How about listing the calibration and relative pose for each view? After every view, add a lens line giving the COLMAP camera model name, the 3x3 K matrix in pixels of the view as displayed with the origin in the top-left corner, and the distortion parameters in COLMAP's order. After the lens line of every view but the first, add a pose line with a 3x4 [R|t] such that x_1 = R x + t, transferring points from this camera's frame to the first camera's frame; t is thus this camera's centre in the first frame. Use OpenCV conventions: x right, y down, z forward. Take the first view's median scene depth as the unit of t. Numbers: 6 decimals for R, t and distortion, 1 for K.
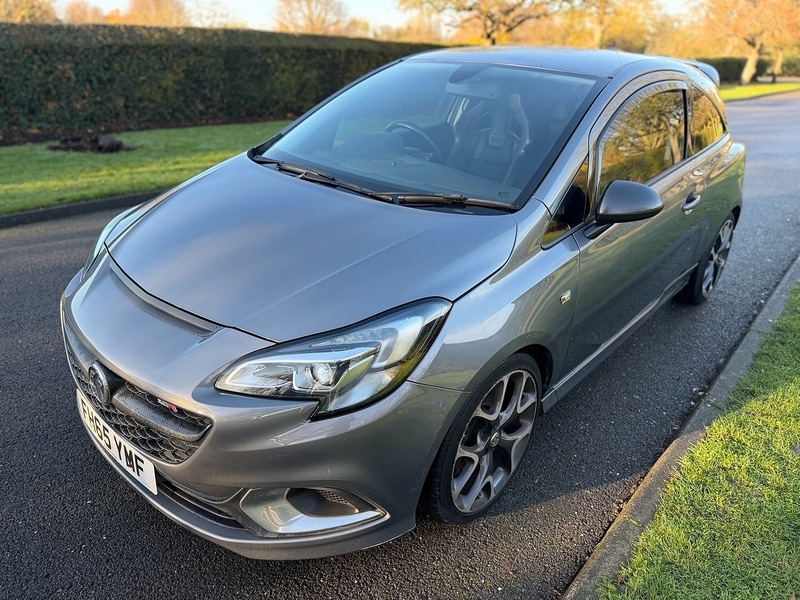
lens RADIAL K [[556.6, 0, 400.0], [0, 556.6, 300.0], [0, 0, 1]] dist [0.004879, -0.011188]
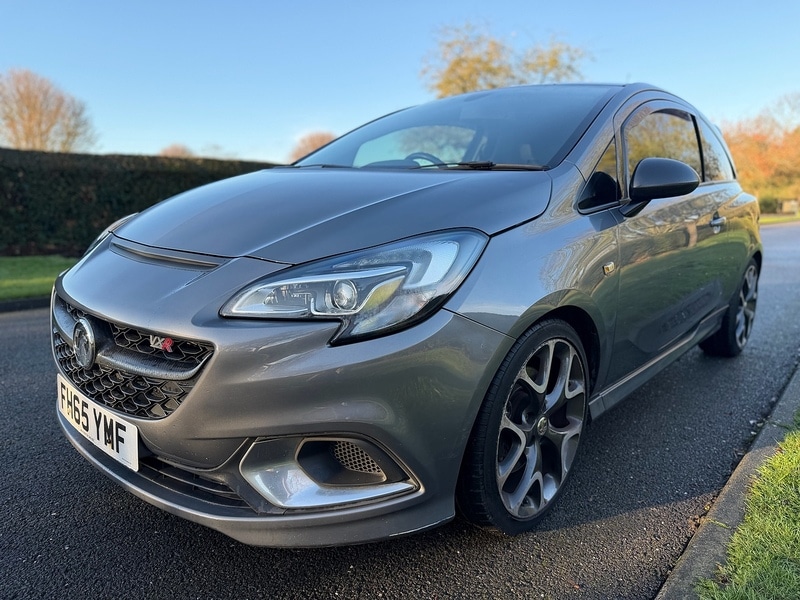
lens RADIAL K [[557.9, 0, 400.0], [0, 557.9, 300.0], [0, 0, 1]] dist [-0.001194, -0.005752]
pose [[0.999925, -0.011885, -0.003010, -0.039450], [0.010813, 0.970614, -0.240400, 0.259782], [0.005779, 0.240350, 0.970669, 0.126255]]
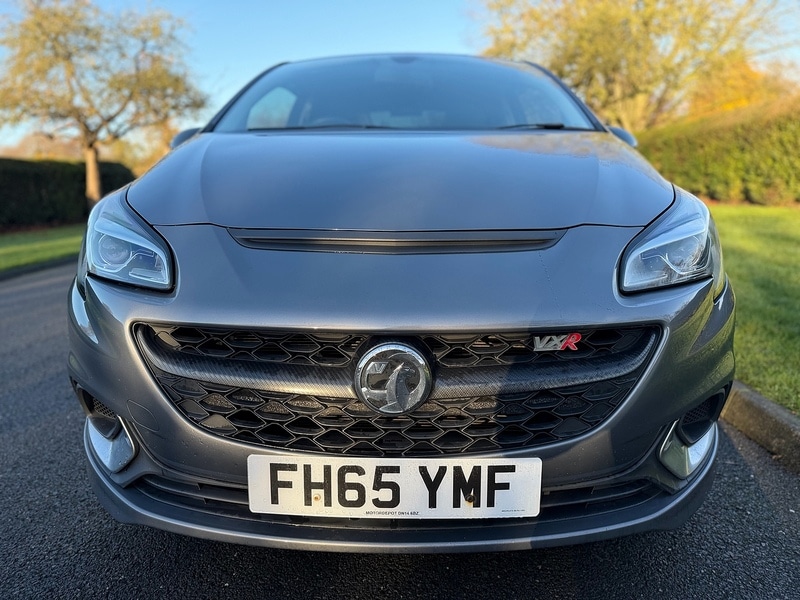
lens RADIAL K [[572.3, 0, 400.0], [0, 572.3, 300.0], [0, 0, 1]] dist [0.001905, -0.003774]
pose [[0.771694, -0.178523, 0.610424, -0.765452], [0.302359, 0.947374, -0.105173, 0.120028], [-0.559524, 0.265728, 0.785062, 0.439510]]
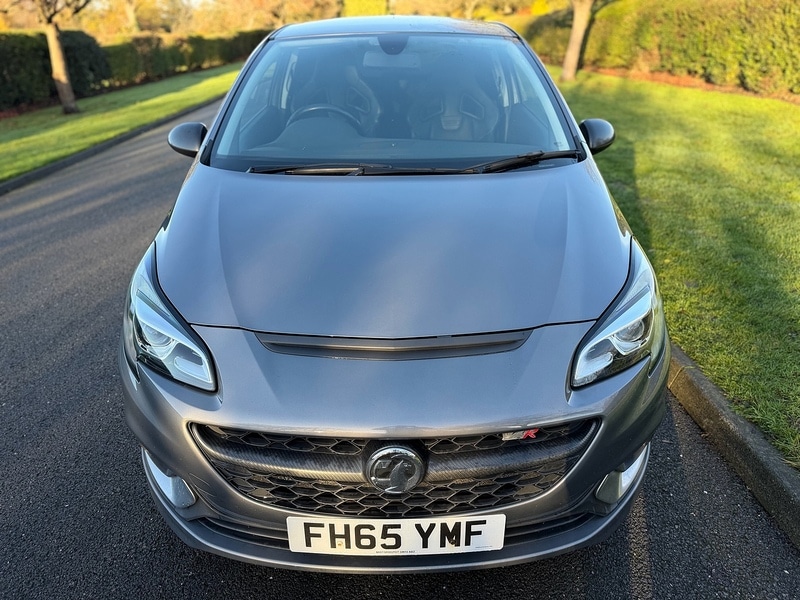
lens RADIAL K [[571.3, 0, 400.0], [0, 571.3, 300.0], [0, 0, 1]] dist [0.002965, -0.003060]
pose [[0.755015, -0.328520, 0.567475, -0.783662], [0.316495, 0.940534, 0.123399, -0.139963], [-0.574268, 0.086435, 0.814092, 0.292271]]
